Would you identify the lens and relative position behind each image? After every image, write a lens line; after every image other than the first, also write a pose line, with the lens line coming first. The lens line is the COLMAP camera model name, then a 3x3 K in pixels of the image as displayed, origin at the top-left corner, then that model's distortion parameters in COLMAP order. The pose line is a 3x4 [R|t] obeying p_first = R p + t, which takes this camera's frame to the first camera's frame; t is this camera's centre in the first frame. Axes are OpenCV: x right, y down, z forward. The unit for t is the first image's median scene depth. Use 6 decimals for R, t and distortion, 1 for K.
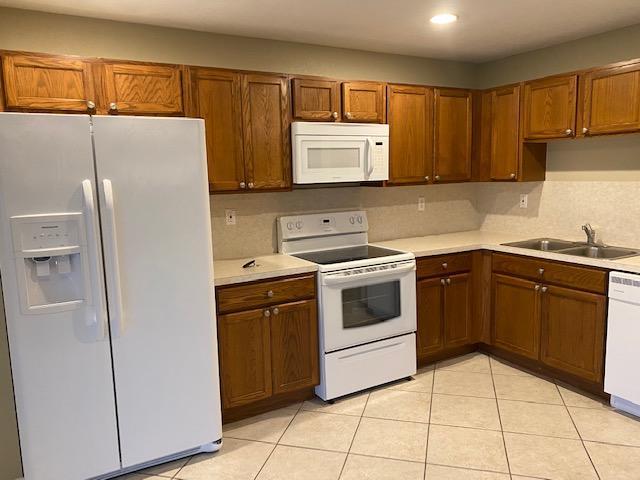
lens RADIAL K [[495.5, 0, 320.0], [0, 495.5, 240.0], [0, 0, 1]] dist [0.081072, -0.083262]
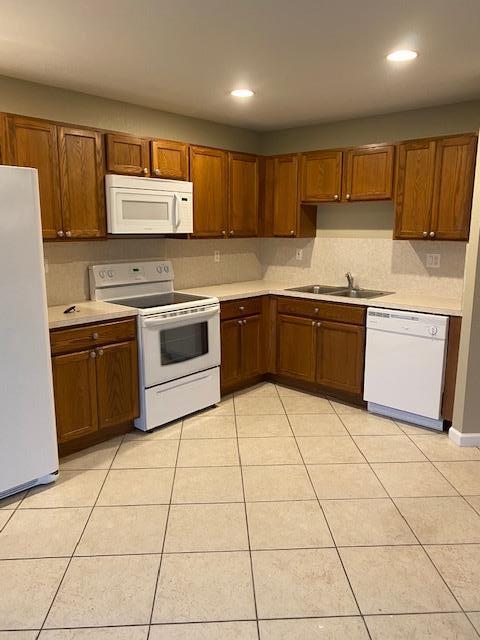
lens RADIAL K [[495.5, 0, 240.0], [0, 495.5, 320.0], [0, 0, 1]] dist [0.081072, -0.083262]
pose [[0.950641, -0.031208, 0.308720, -0.120425], [0.015910, 0.998523, 0.051945, 0.019579], [-0.309886, -0.044470, 0.949733, -0.108483]]
